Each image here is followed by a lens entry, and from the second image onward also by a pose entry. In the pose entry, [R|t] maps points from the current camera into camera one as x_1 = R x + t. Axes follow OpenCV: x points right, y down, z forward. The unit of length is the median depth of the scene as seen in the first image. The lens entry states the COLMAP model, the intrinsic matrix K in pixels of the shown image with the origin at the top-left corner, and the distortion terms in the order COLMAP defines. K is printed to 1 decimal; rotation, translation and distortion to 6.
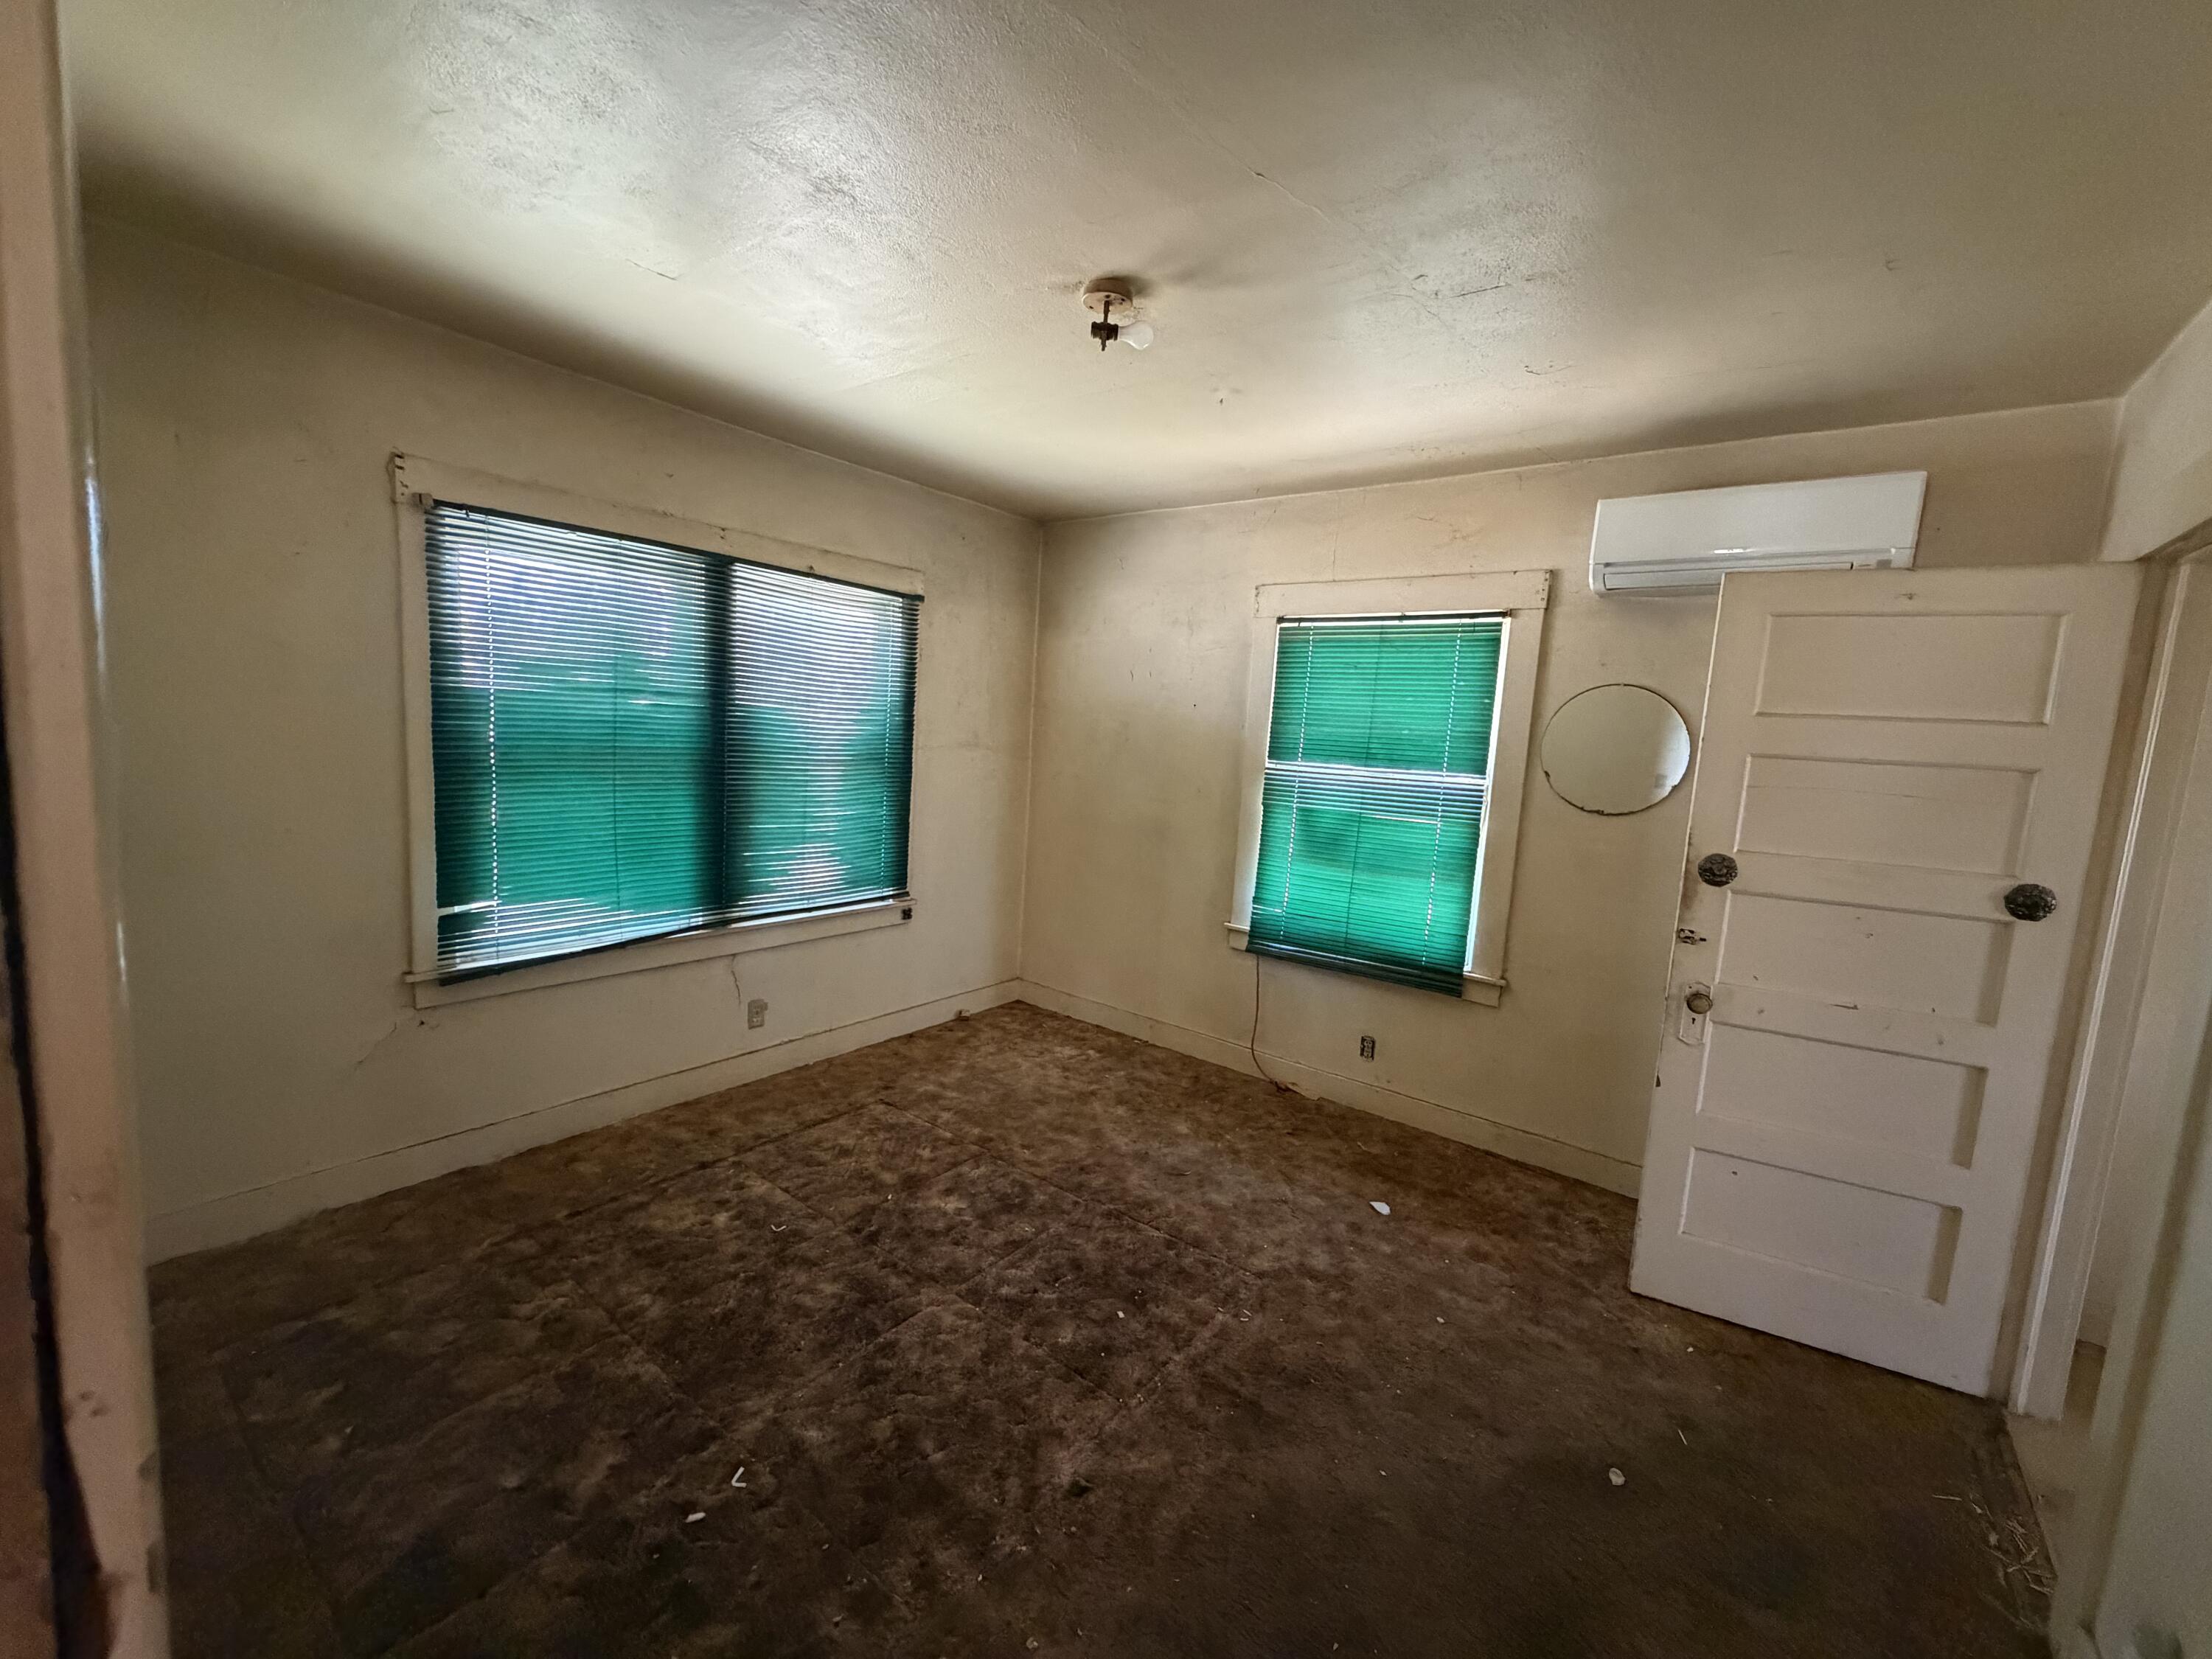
lens RADIAL K [[883.1, 0, 1101.2], [0, 883.1, 830.1], [0, 0, 1]] dist [0.000154, -0.000098]
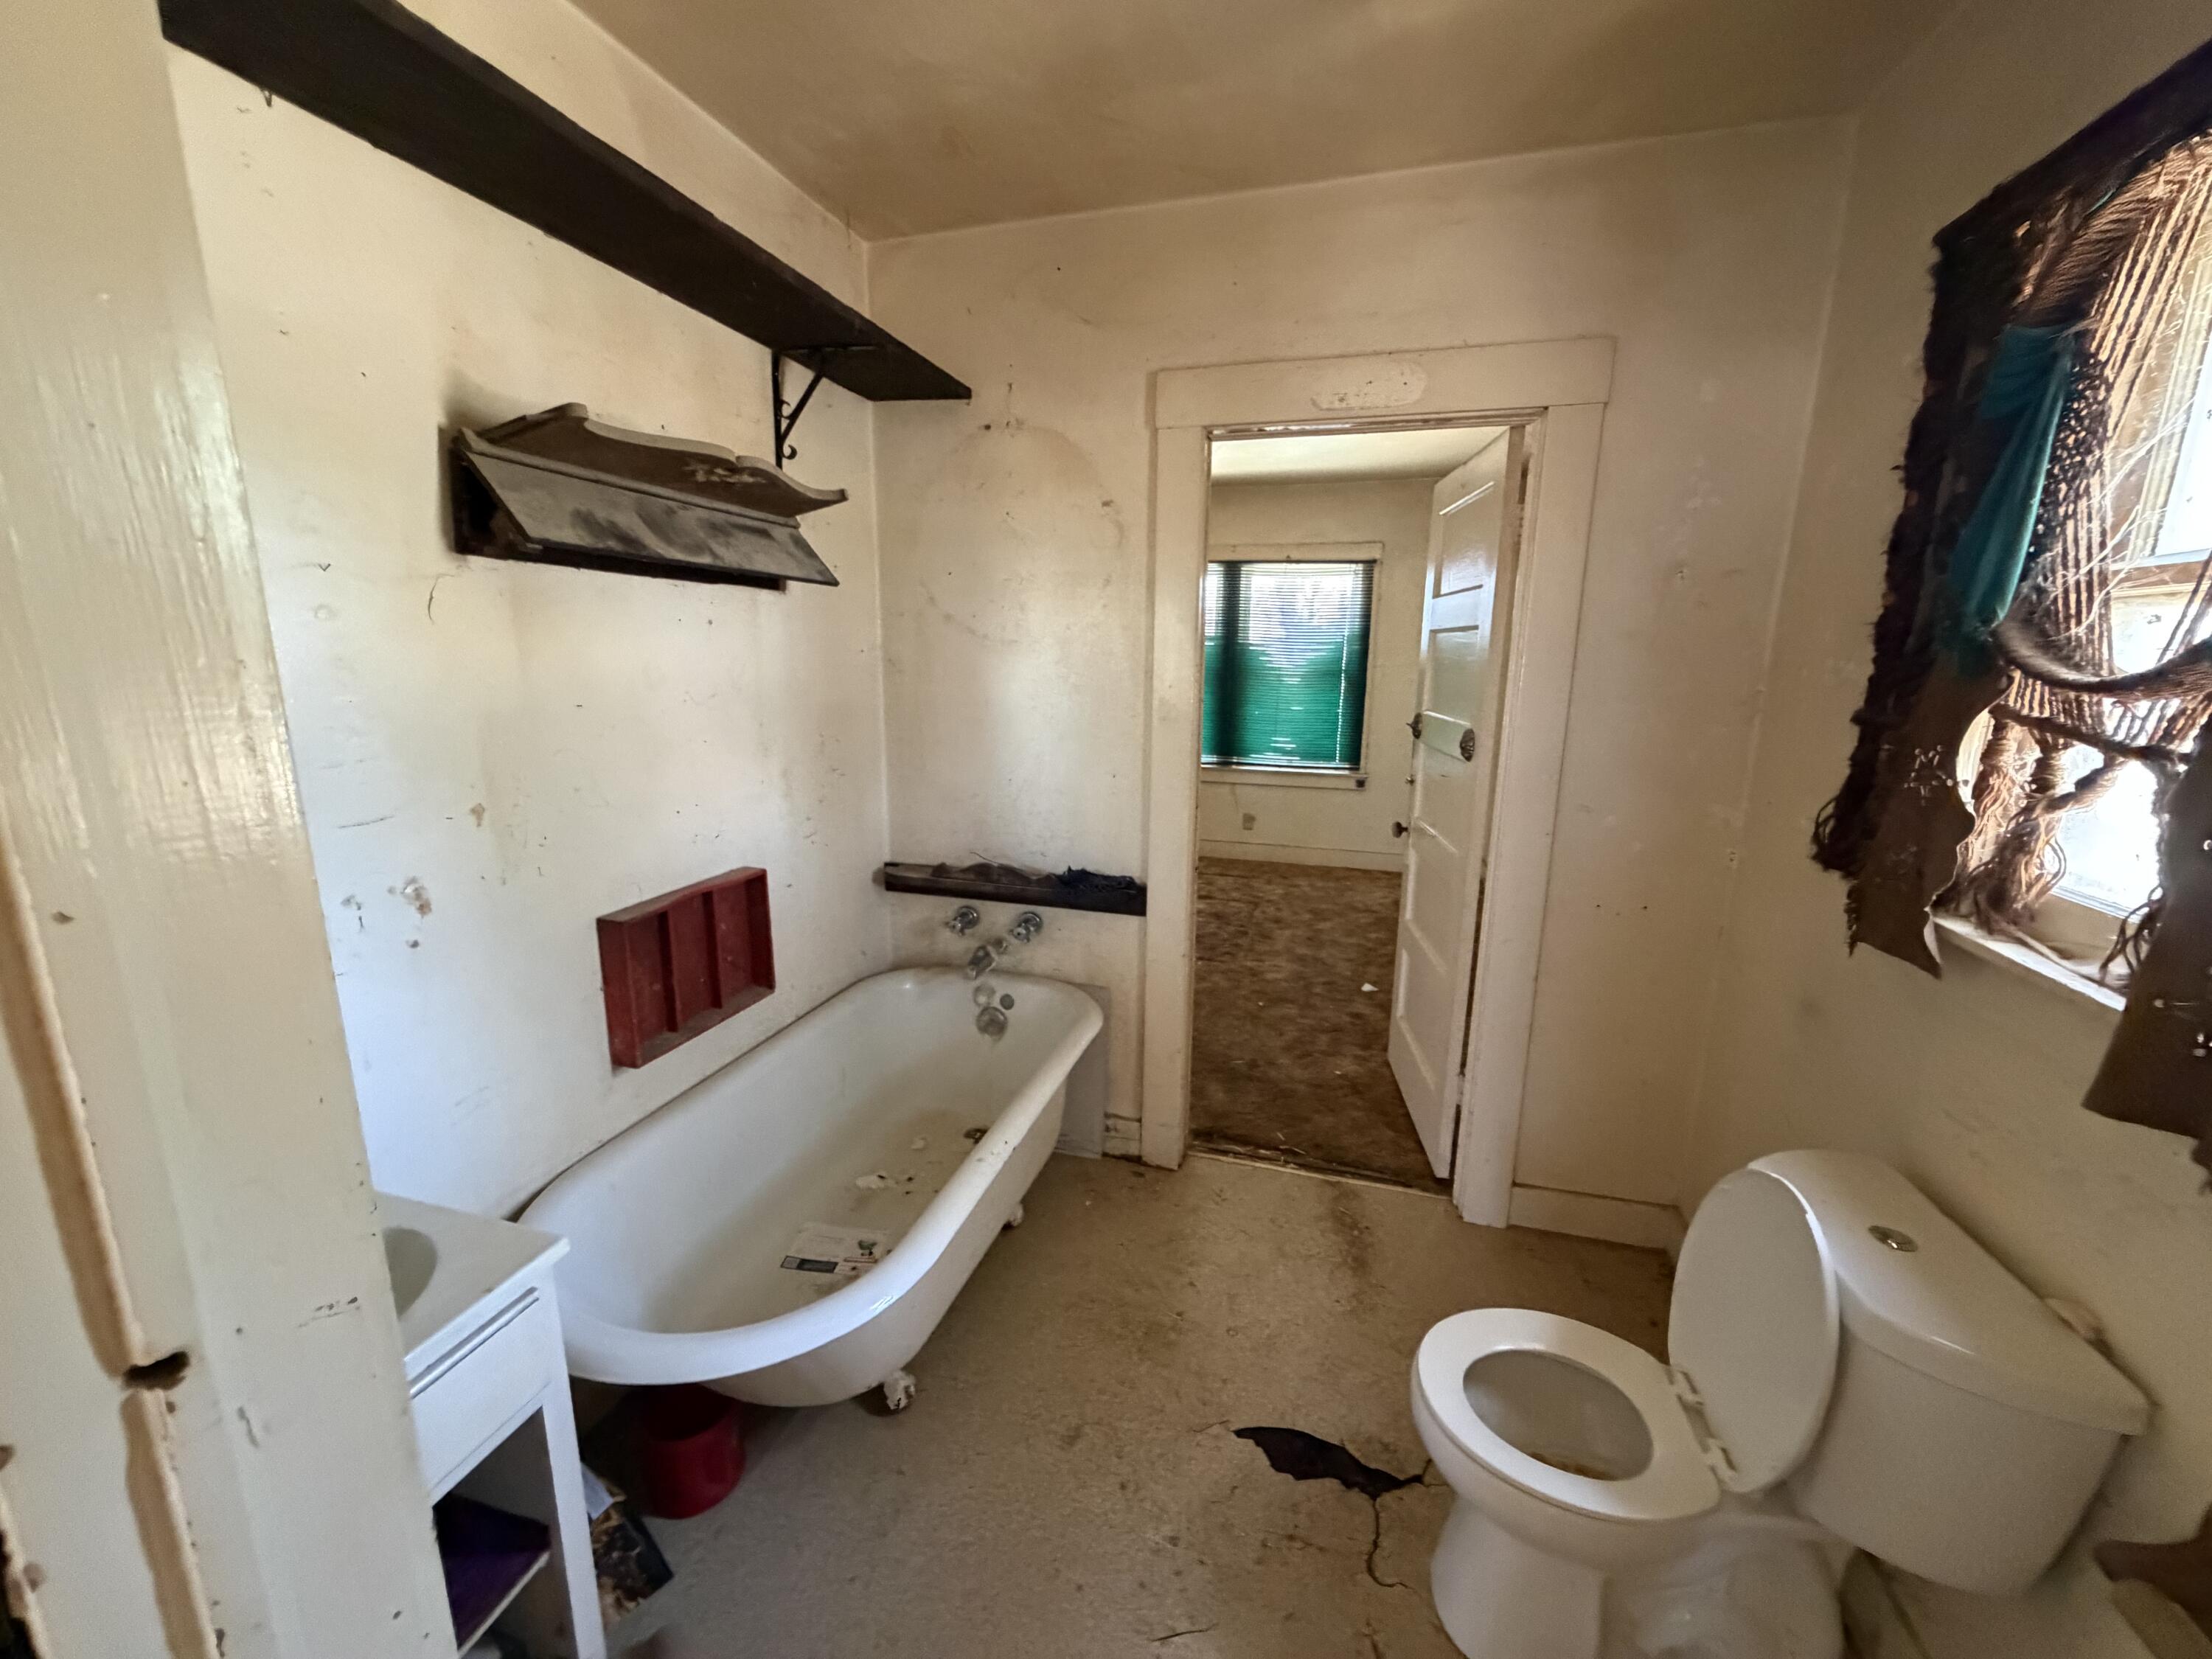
lens RADIAL K [[883.1, 0, 1101.2], [0, 883.1, 830.1], [0, 0, 1]] dist [0.000154, -0.000098]
pose [[0.362241, 0.136516, -0.922033, 1.174099], [-0.097916, 0.989316, 0.108009, 0.067390], [0.926927, 0.051157, 0.371738, 0.083718]]
